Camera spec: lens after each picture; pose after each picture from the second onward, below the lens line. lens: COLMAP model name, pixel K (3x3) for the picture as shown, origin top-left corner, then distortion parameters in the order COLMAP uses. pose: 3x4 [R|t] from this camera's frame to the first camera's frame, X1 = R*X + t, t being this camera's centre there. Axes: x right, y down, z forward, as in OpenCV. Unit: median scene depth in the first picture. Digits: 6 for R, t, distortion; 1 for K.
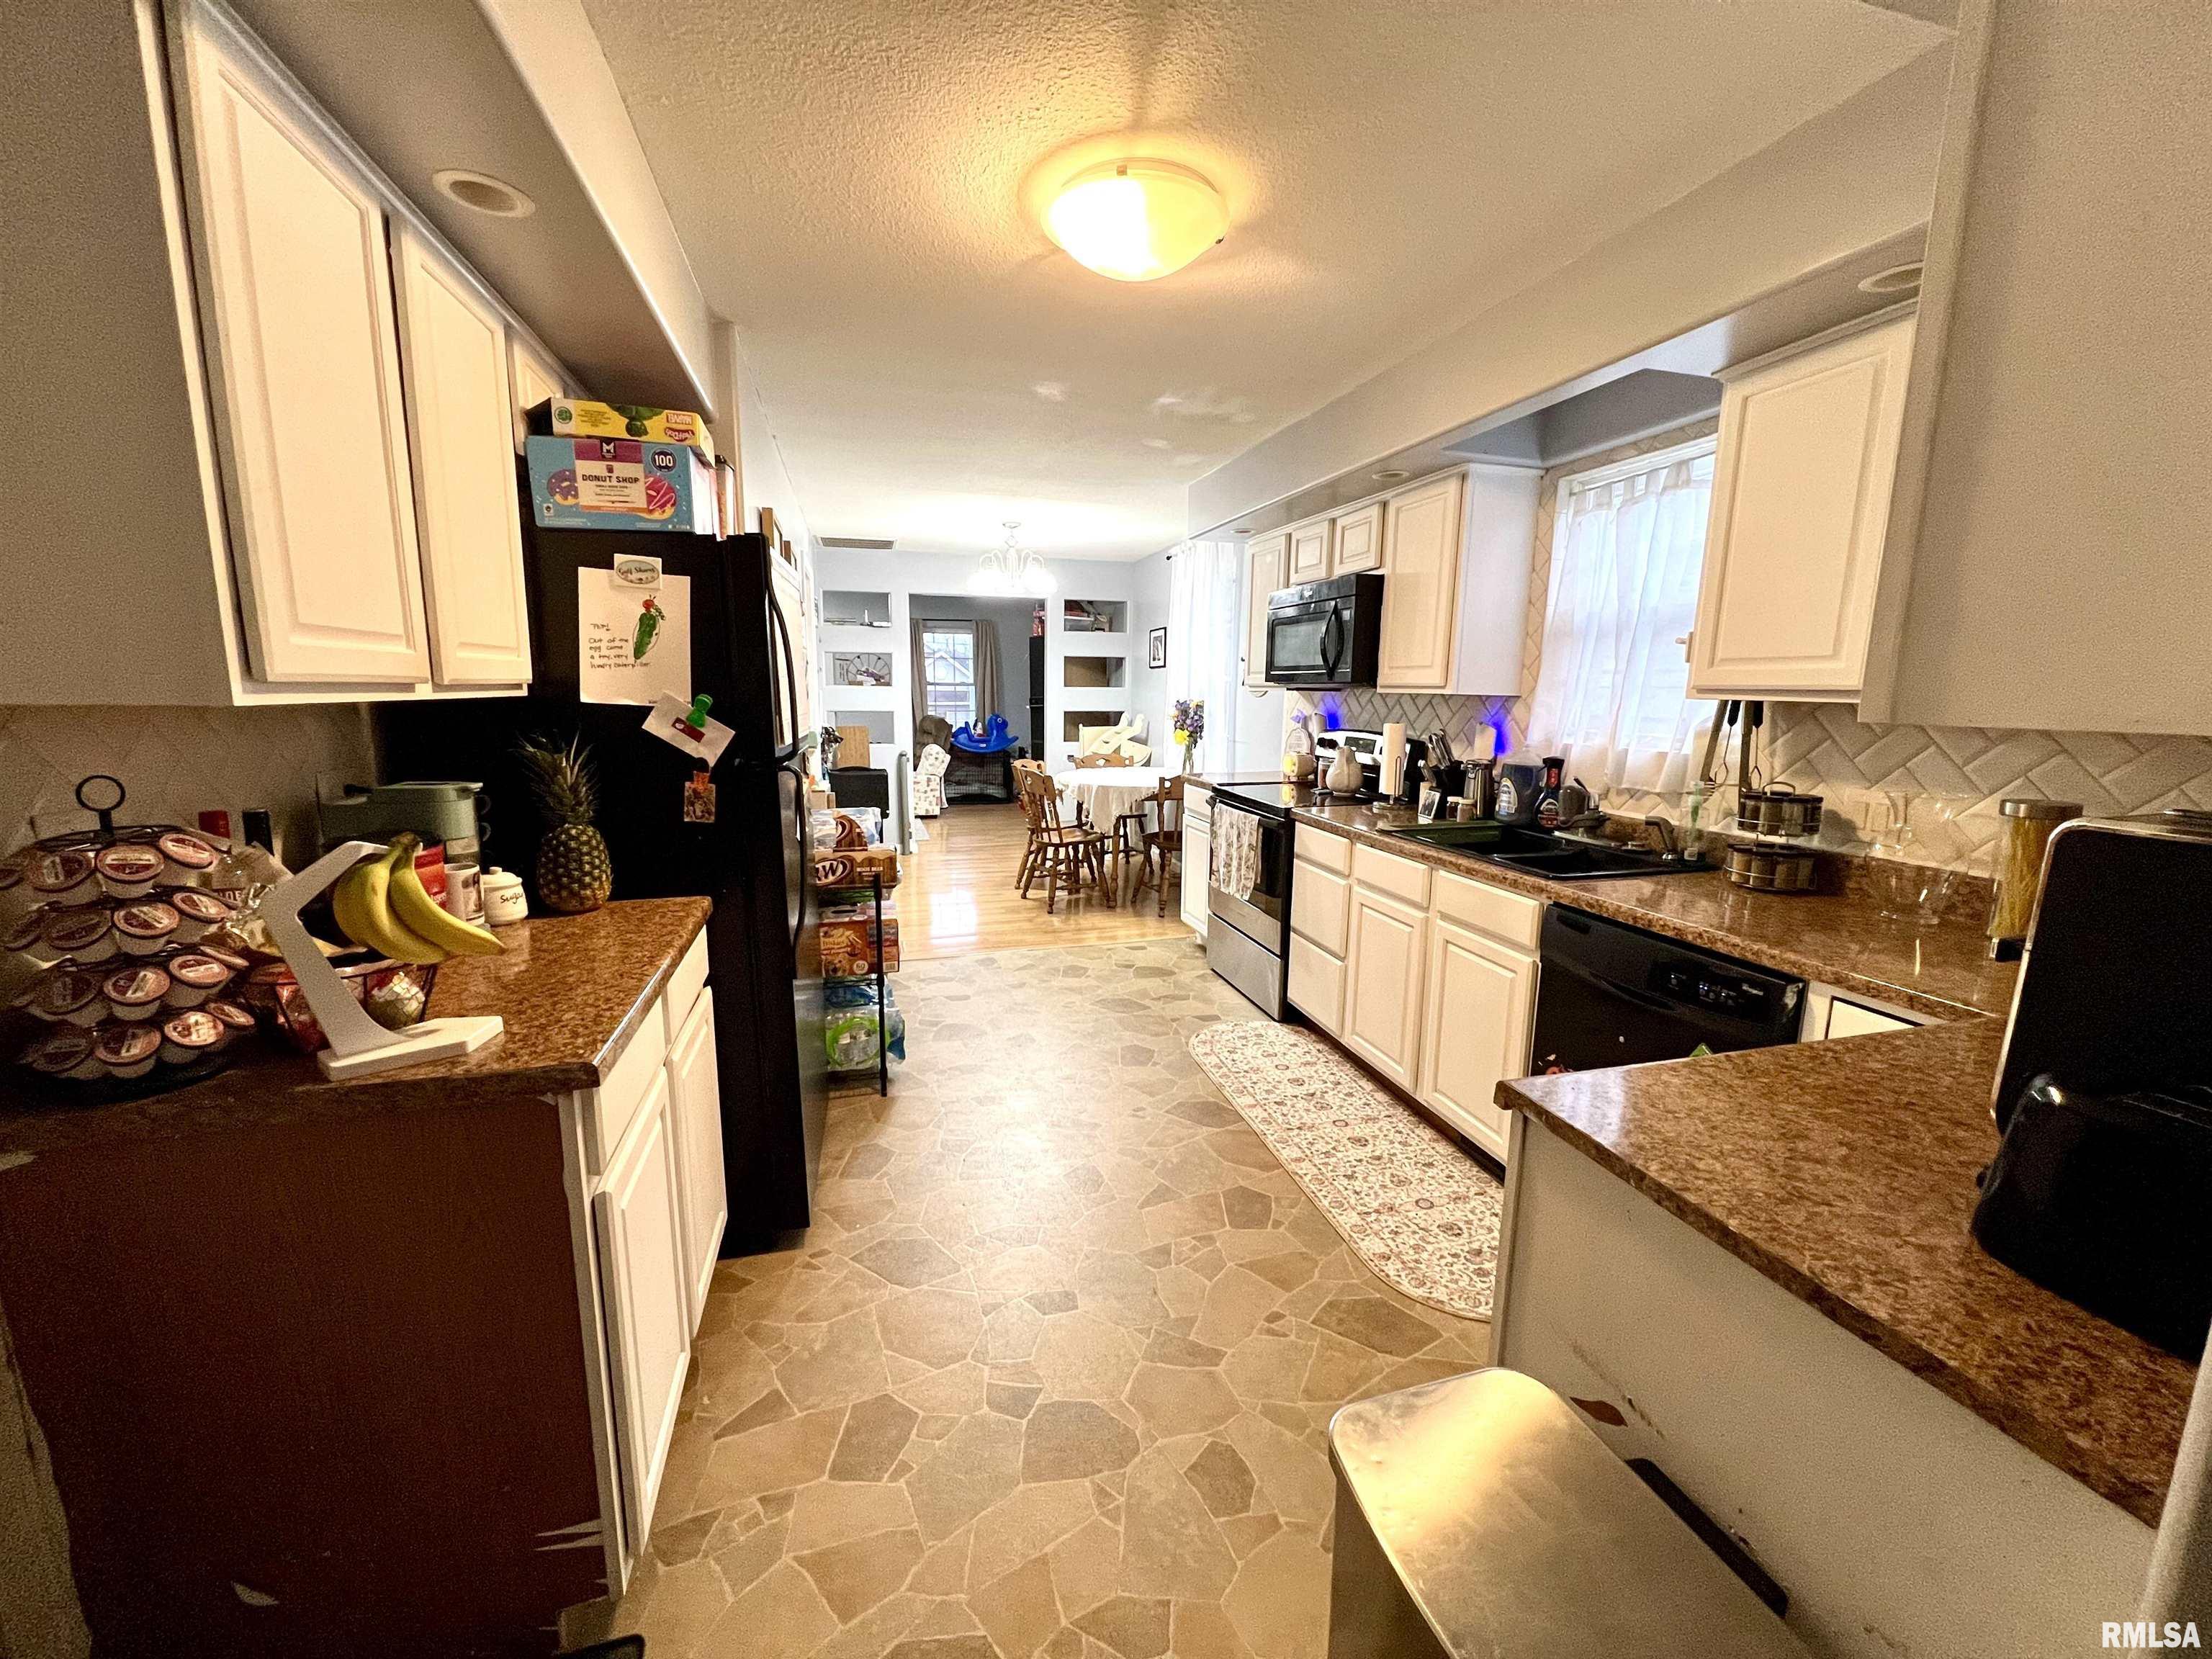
lens RADIAL K [[883.2, 0, 1105.1], [0, 883.2, 833.7], [0, 0, 1]] dist [0.004678, 0.000158]
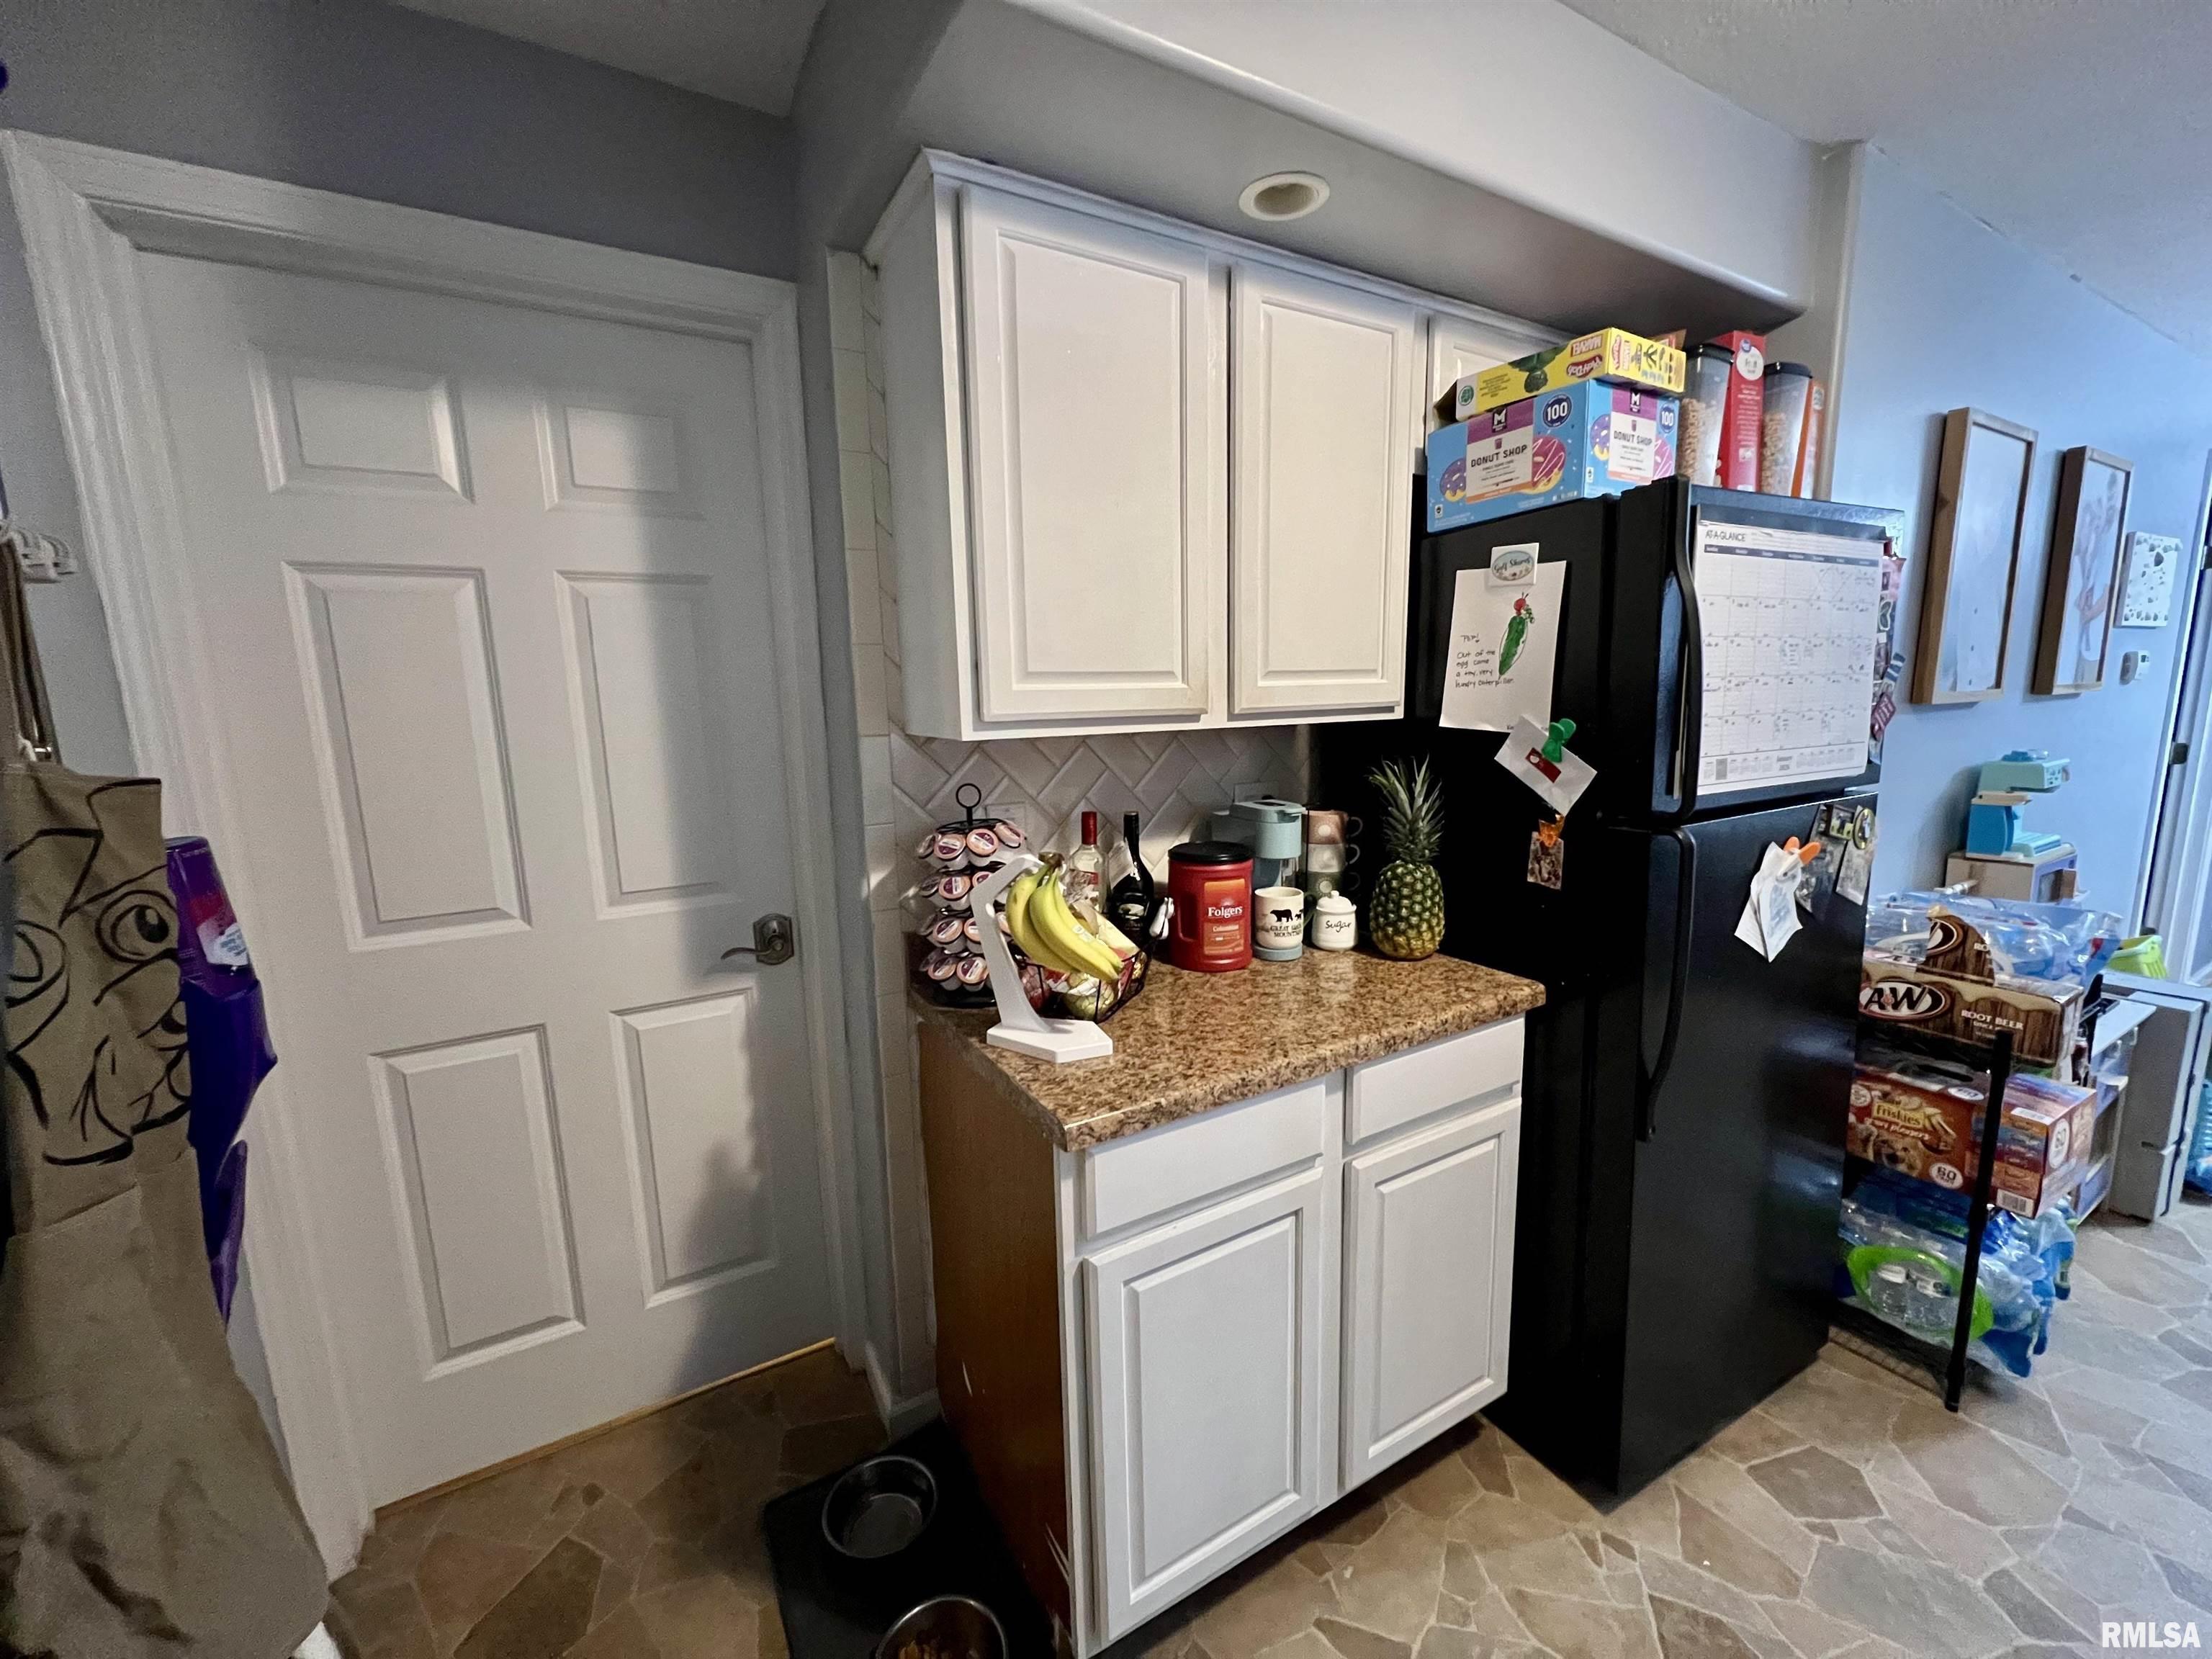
lens RADIAL K [[883.2, 0, 1109.7], [0, 883.2, 832.4], [0, 0, 1]] dist [0.004678, 0.000158]
pose [[0.253126, 0.141104, -0.957088, 0.178217], [-0.135418, 0.984734, 0.109366, -0.096919], [0.957909, 0.101923, 0.268370, 0.462973]]
